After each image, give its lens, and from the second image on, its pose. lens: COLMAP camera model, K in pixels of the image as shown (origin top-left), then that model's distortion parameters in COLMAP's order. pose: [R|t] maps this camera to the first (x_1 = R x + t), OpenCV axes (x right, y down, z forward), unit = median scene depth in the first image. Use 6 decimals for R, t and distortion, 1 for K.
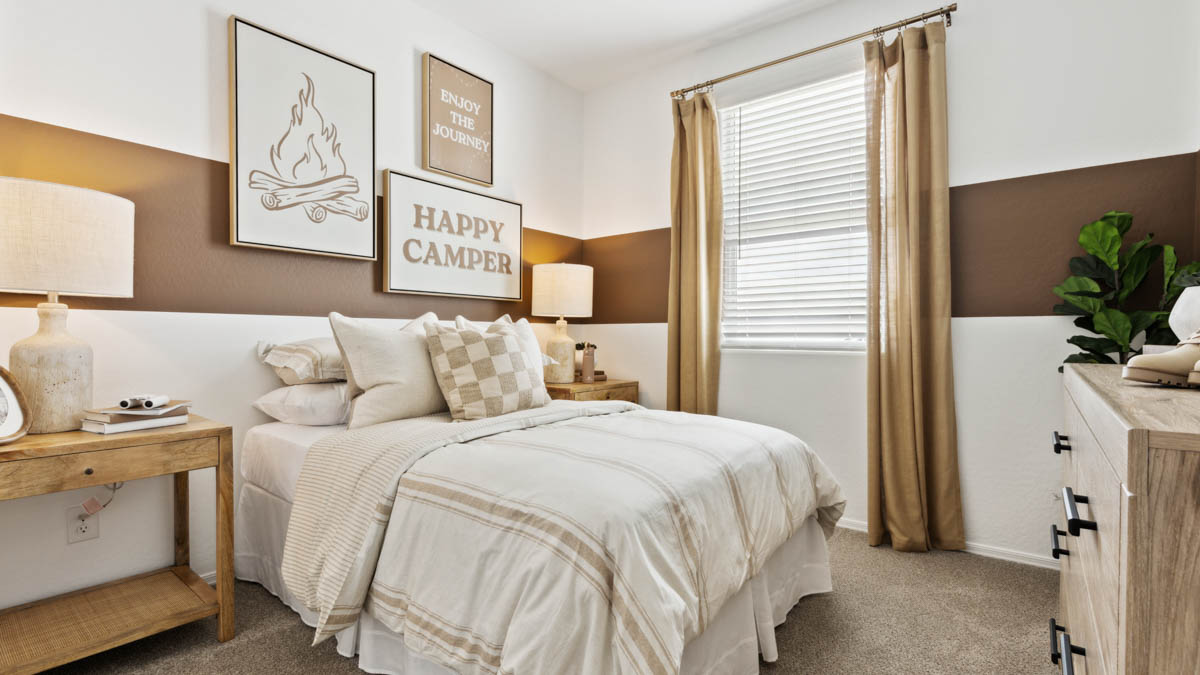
lens RADIAL K [[553.0, 0, 597.6], [0, 553.0, 342.0], [0, 0, 1]] dist [0.004323, -0.000887]
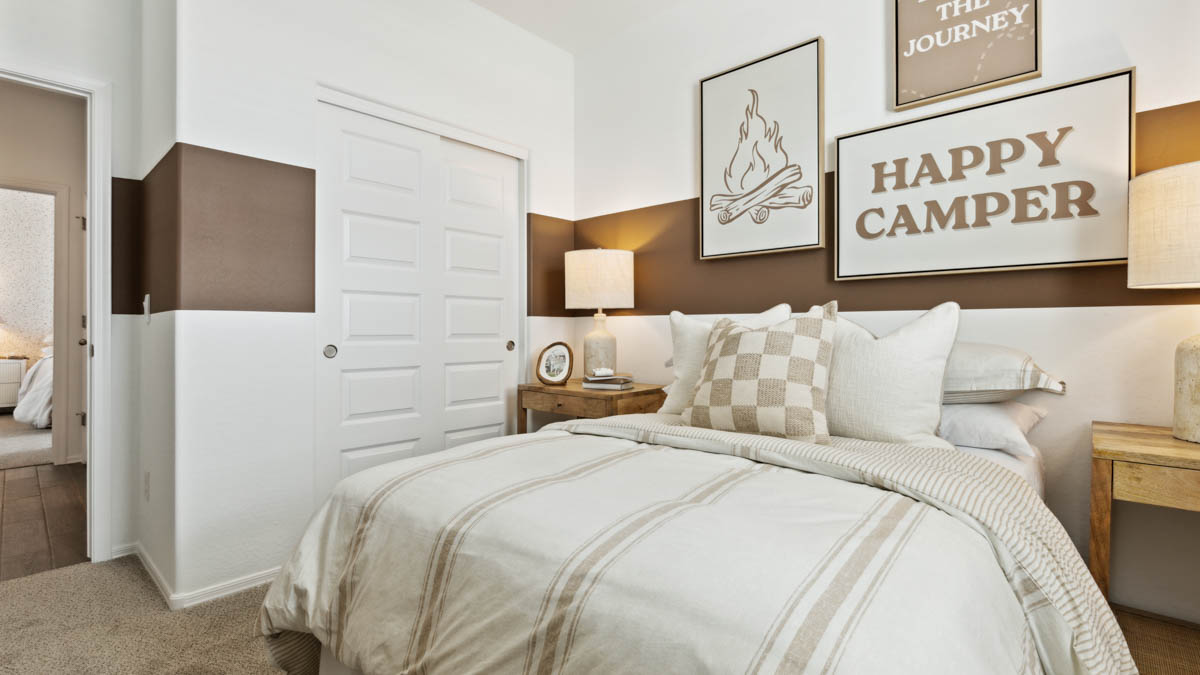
lens RADIAL K [[553.0, 0, 598.6], [0, 553.0, 326.2], [0, 0, 1]] dist [0.004323, -0.000887]
pose [[-0.081570, -0.010750, -0.996610, 0.478644], [-0.011823, 0.999882, -0.009818, -0.006893], [0.996597, 0.010982, -0.081688, 0.673819]]
